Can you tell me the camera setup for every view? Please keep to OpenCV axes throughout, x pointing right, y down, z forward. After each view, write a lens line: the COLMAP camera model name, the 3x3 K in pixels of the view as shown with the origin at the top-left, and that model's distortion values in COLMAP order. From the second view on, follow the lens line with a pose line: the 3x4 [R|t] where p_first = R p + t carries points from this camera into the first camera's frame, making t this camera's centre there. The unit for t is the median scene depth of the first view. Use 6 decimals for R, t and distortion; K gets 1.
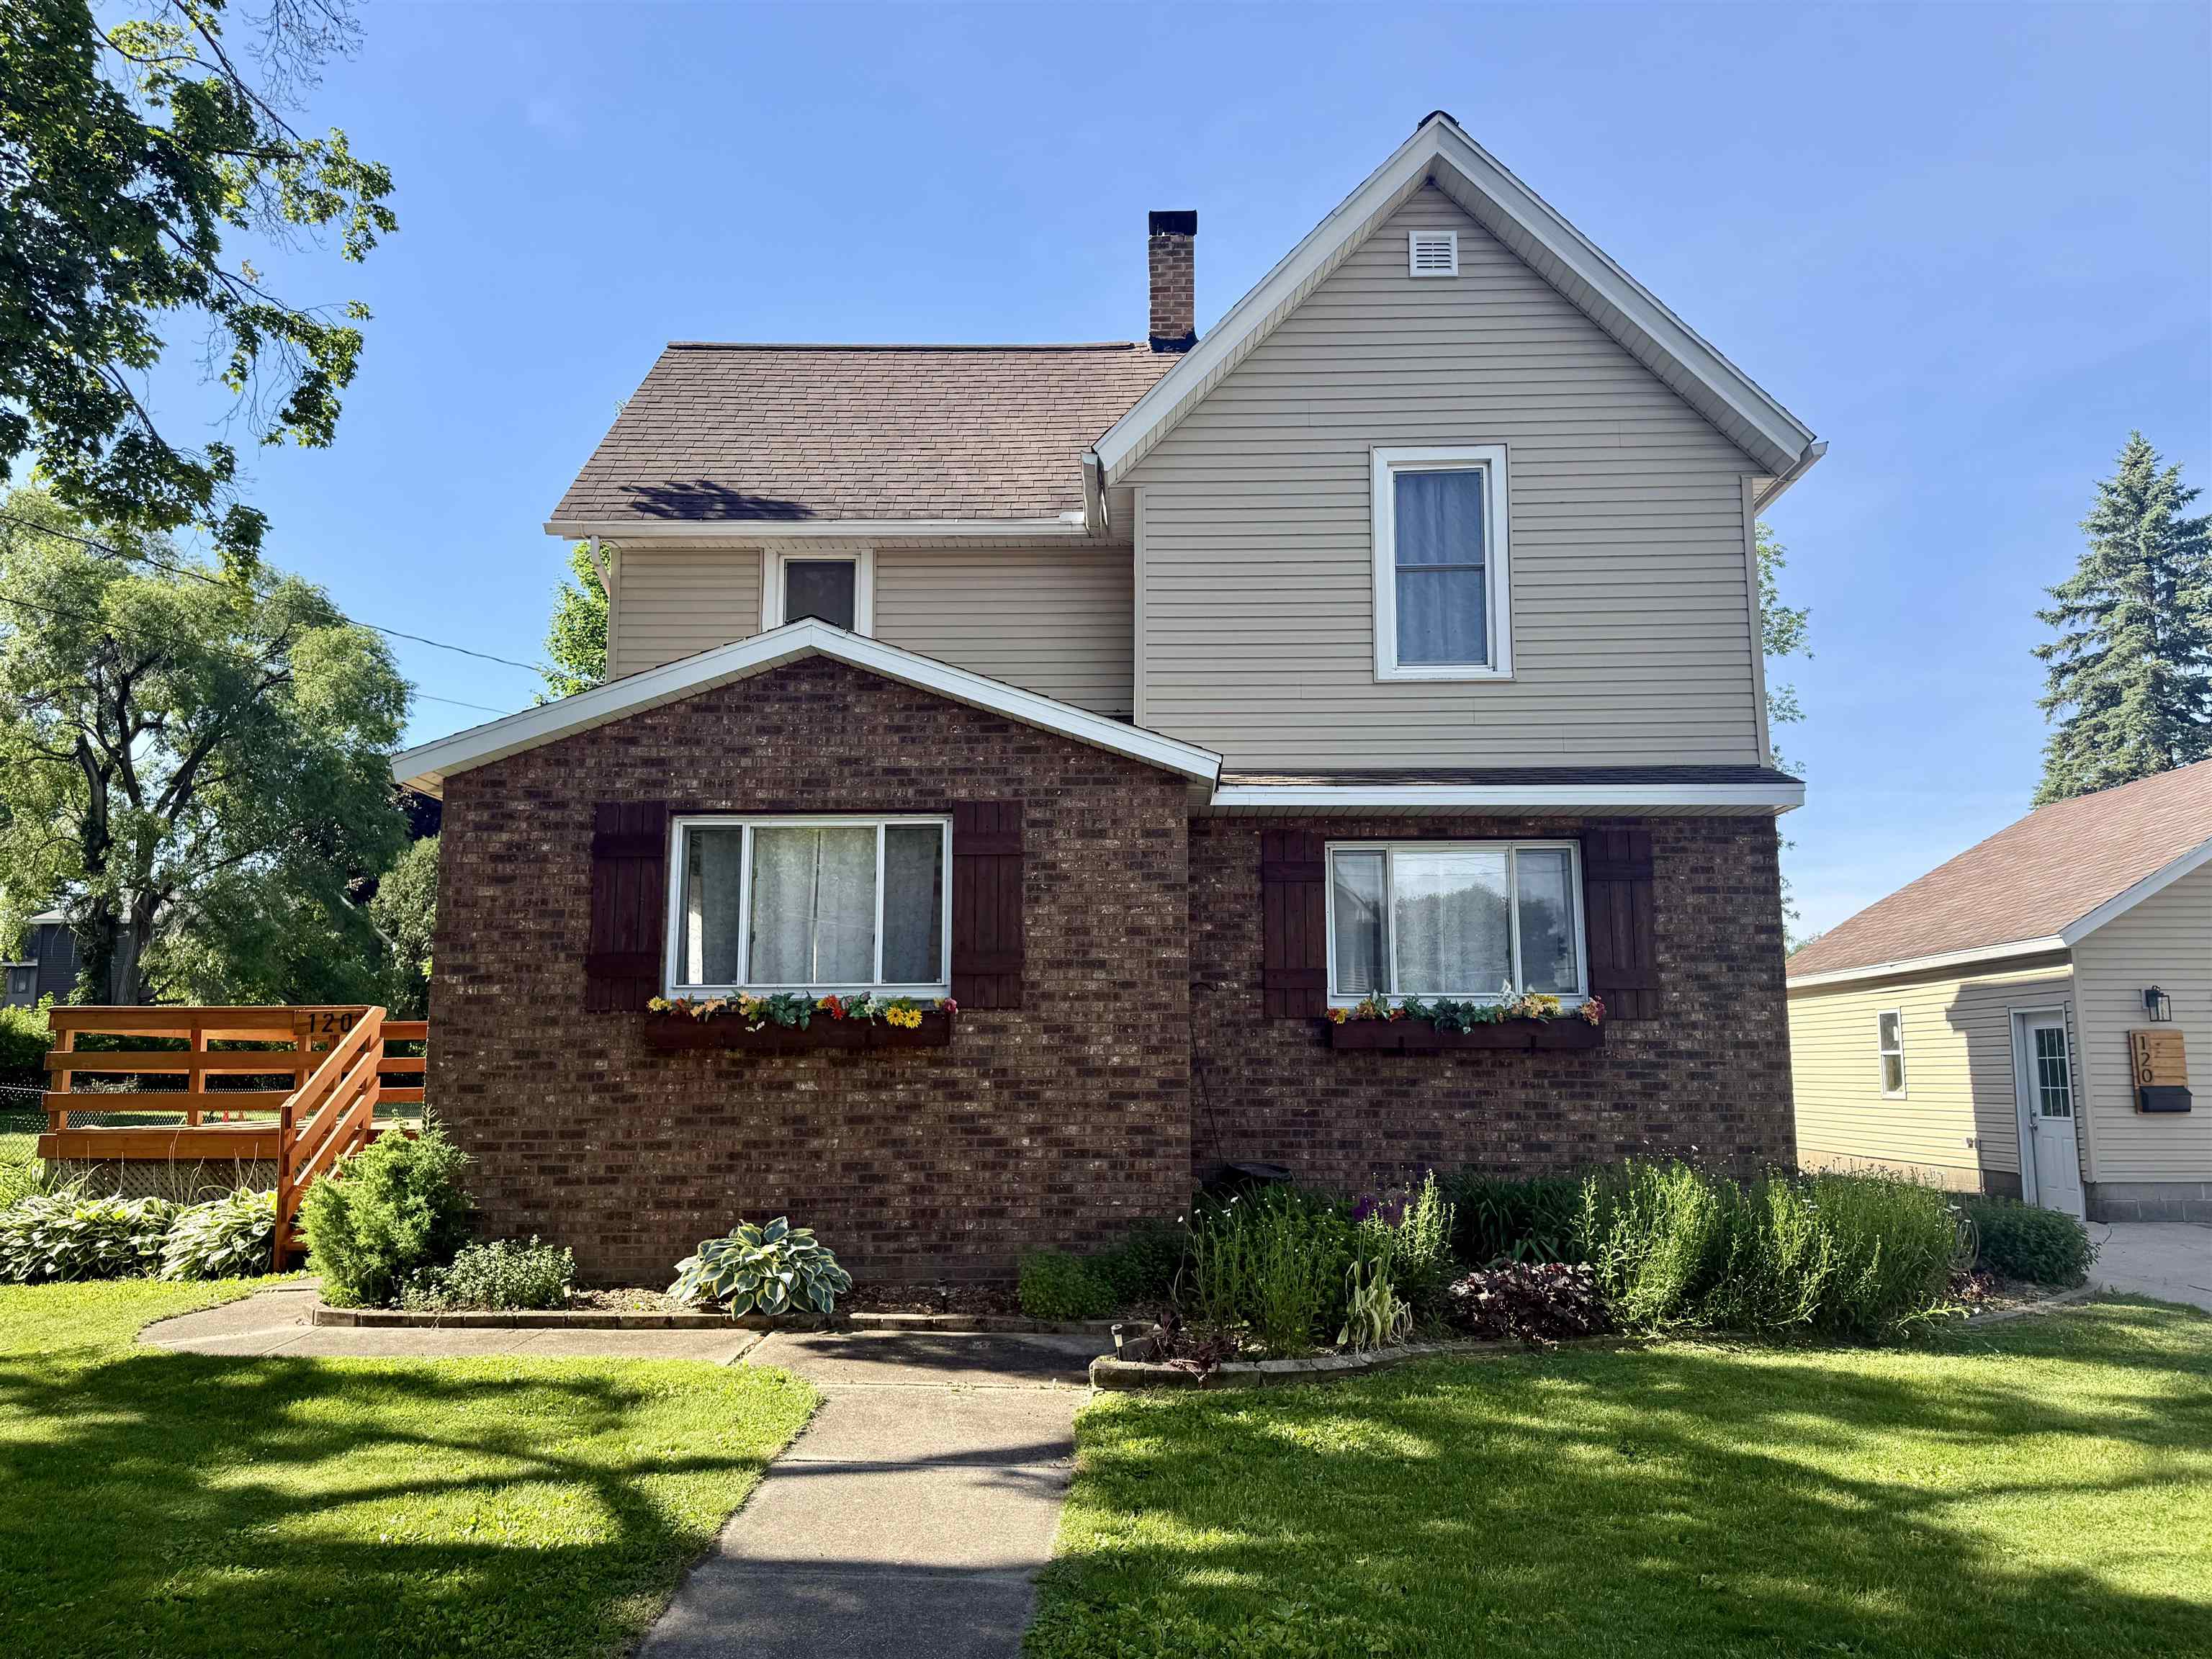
lens RADIAL K [[1549.9, 0, 1100.9], [0, 1549.9, 837.0], [0, 0, 1]] dist [0.101125, -0.132601]
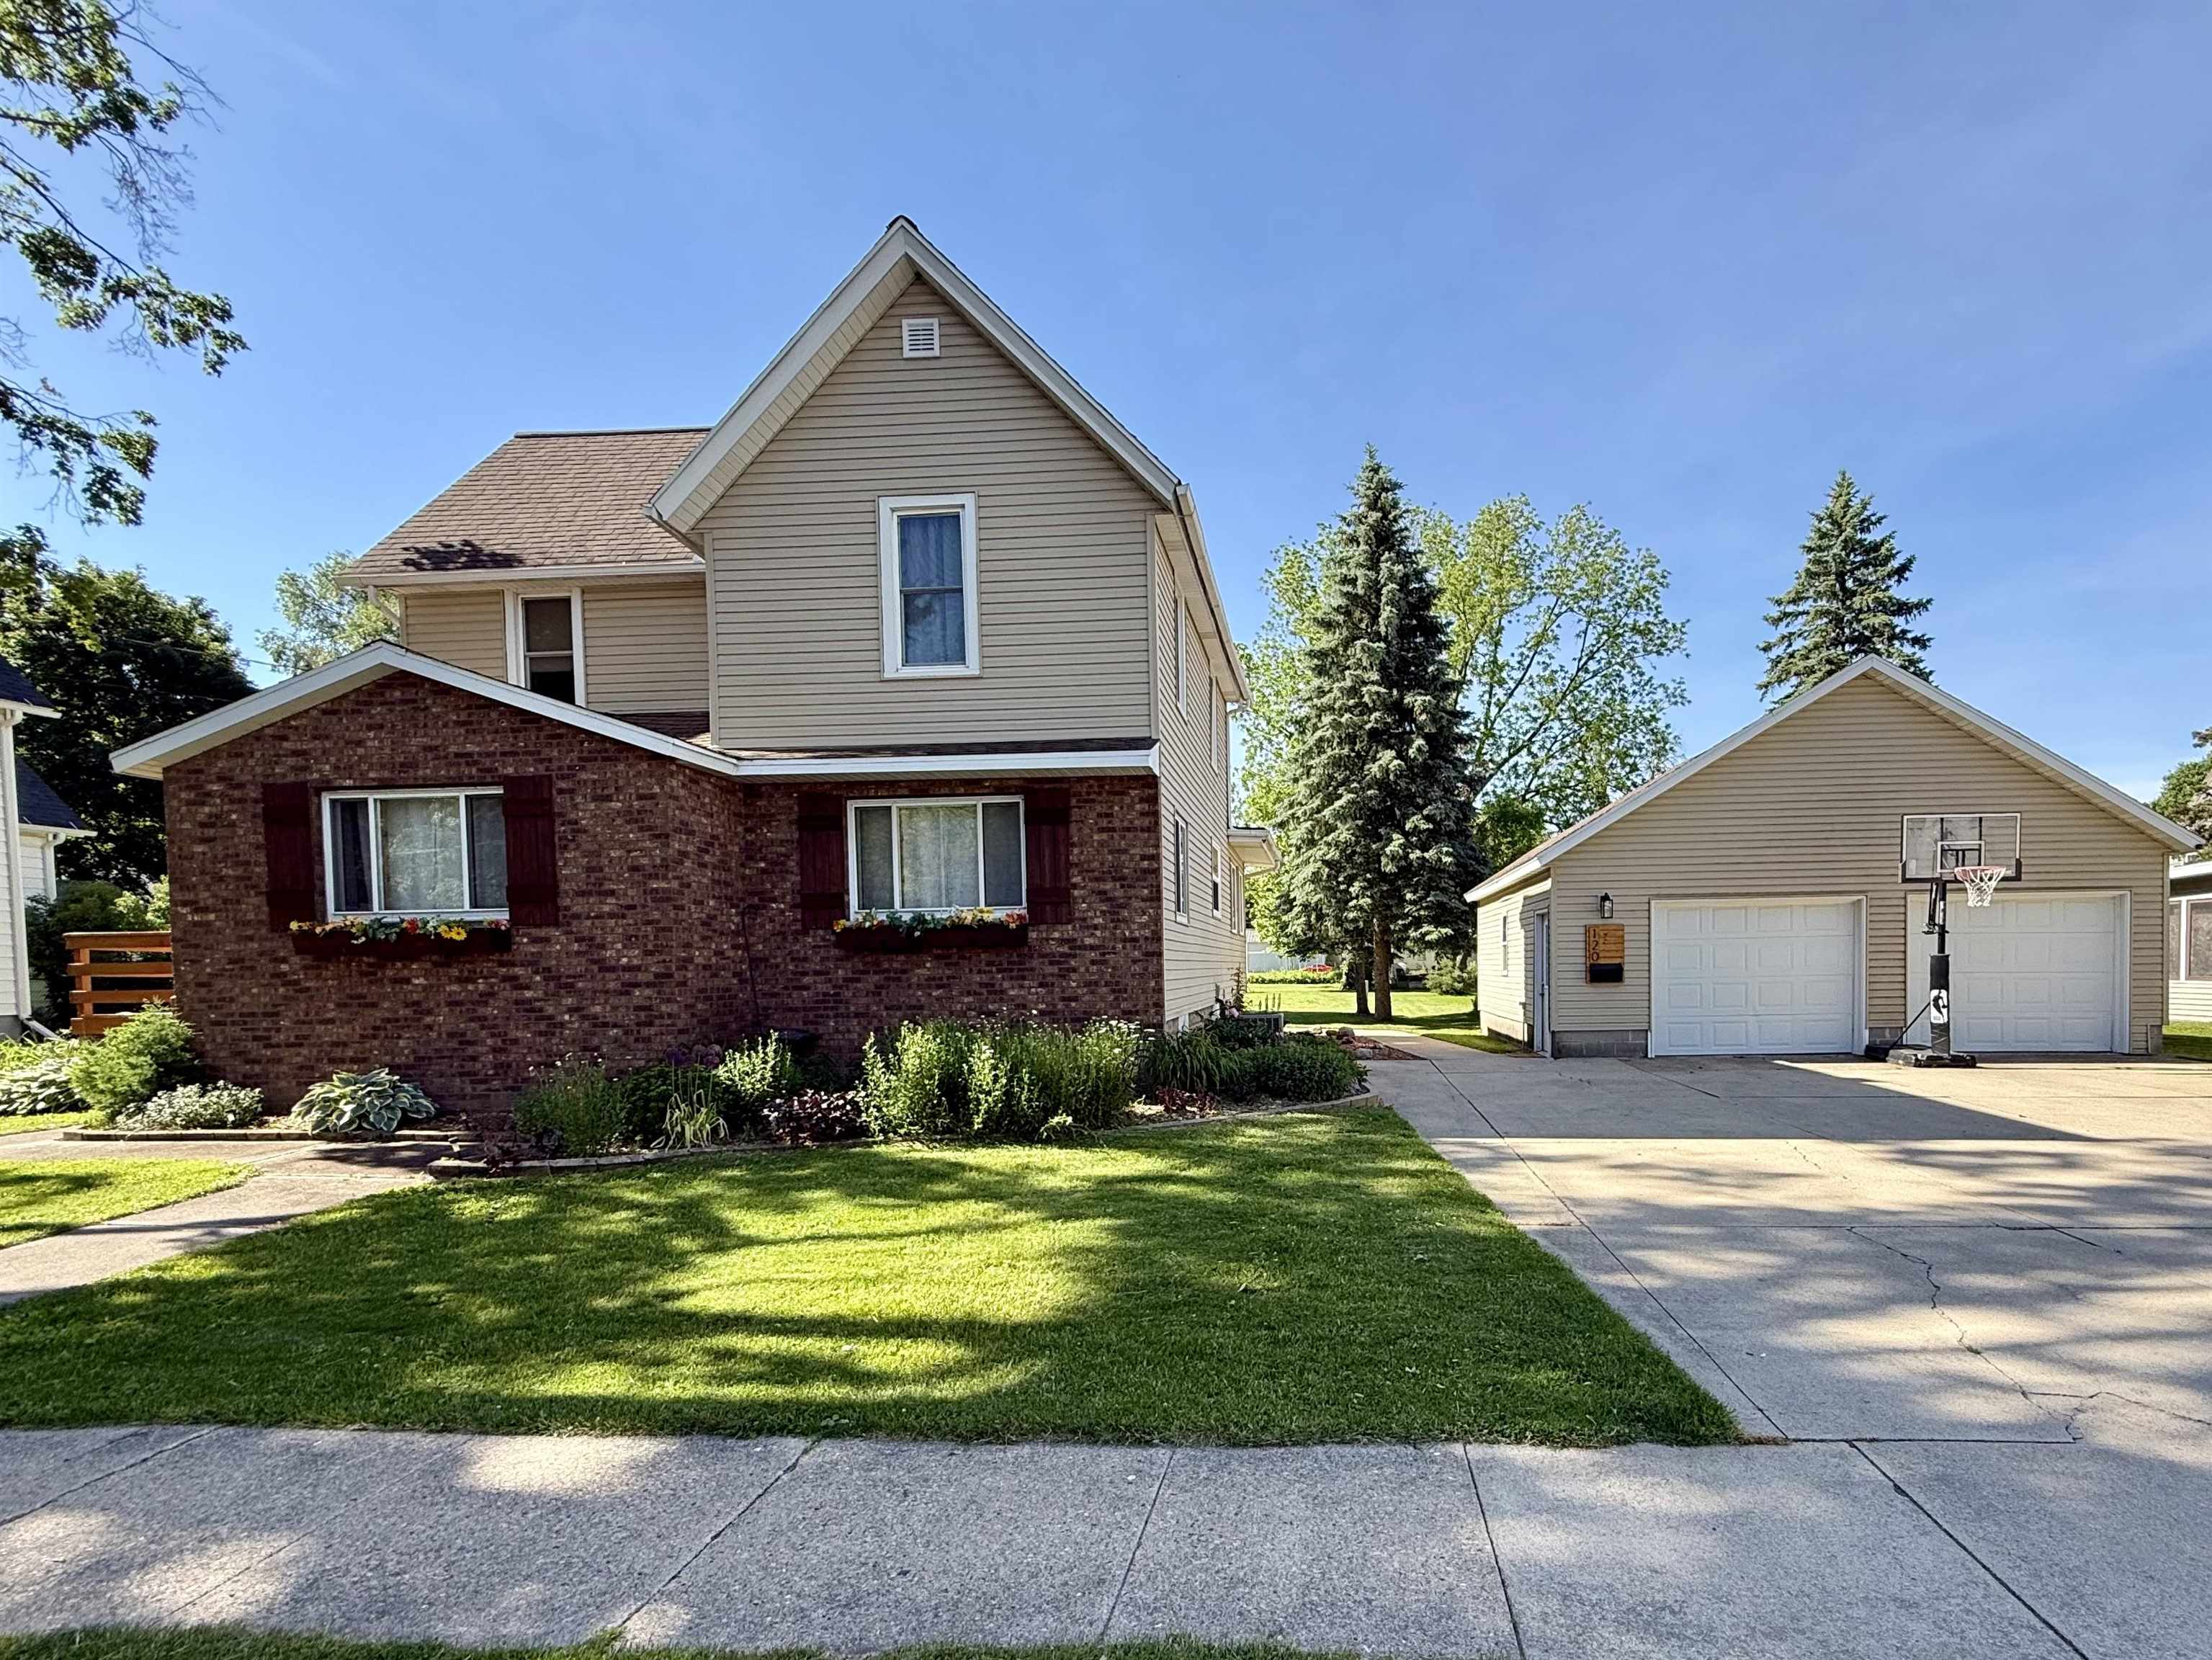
lens RADIAL K [[1091.2, 0, 1249.4], [0, 1091.2, 1003.9], [0, 0, 1]] dist [0.002912, -0.000209]
pose [[0.999146, -0.015010, -0.038500, 0.552425], [0.021741, 0.983267, 0.180869, 0.013150], [0.035141, -0.181552, 0.982753, 0.026519]]
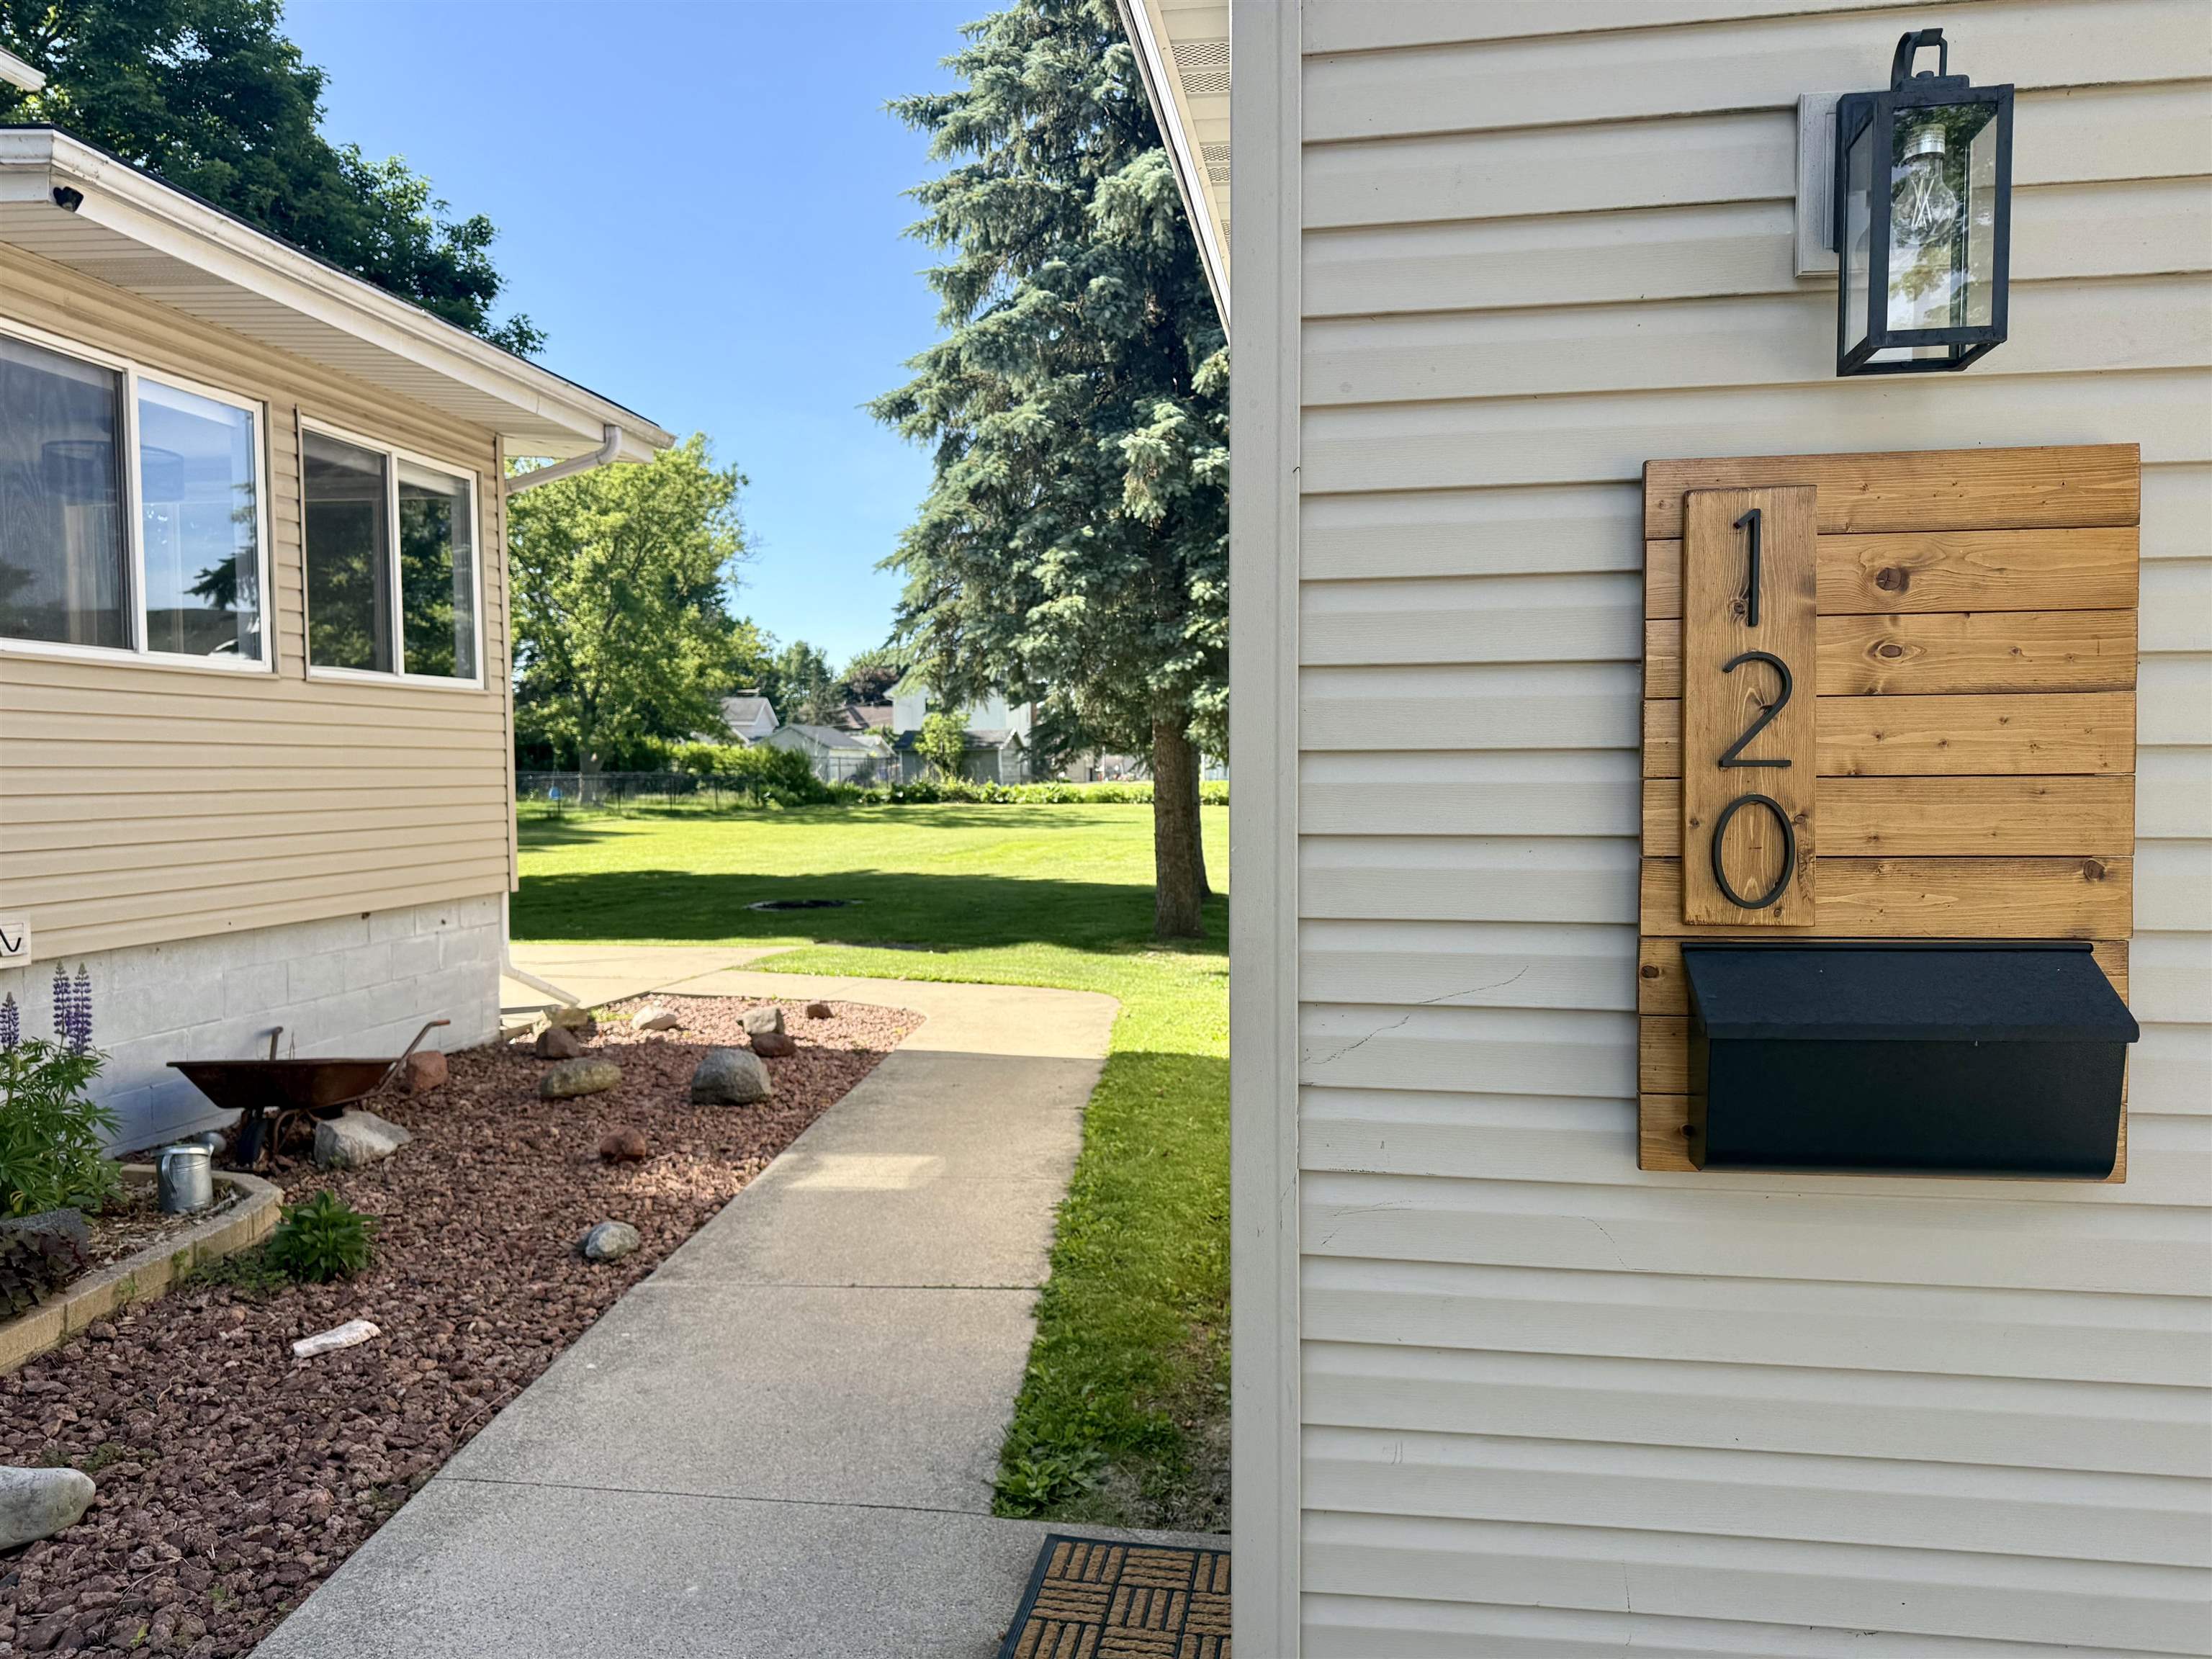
lens RADIAL K [[1549.9, 0, 1132.4], [0, 1549.9, 851.6], [0, 0, 1]] dist [0.101125, -0.132601]
pose [[0.993391, 0.000374, -0.114778, 0.893207], [0.022538, 0.979891, 0.198257, 0.180476], [0.112544, -0.199534, 0.973406, 1.248993]]
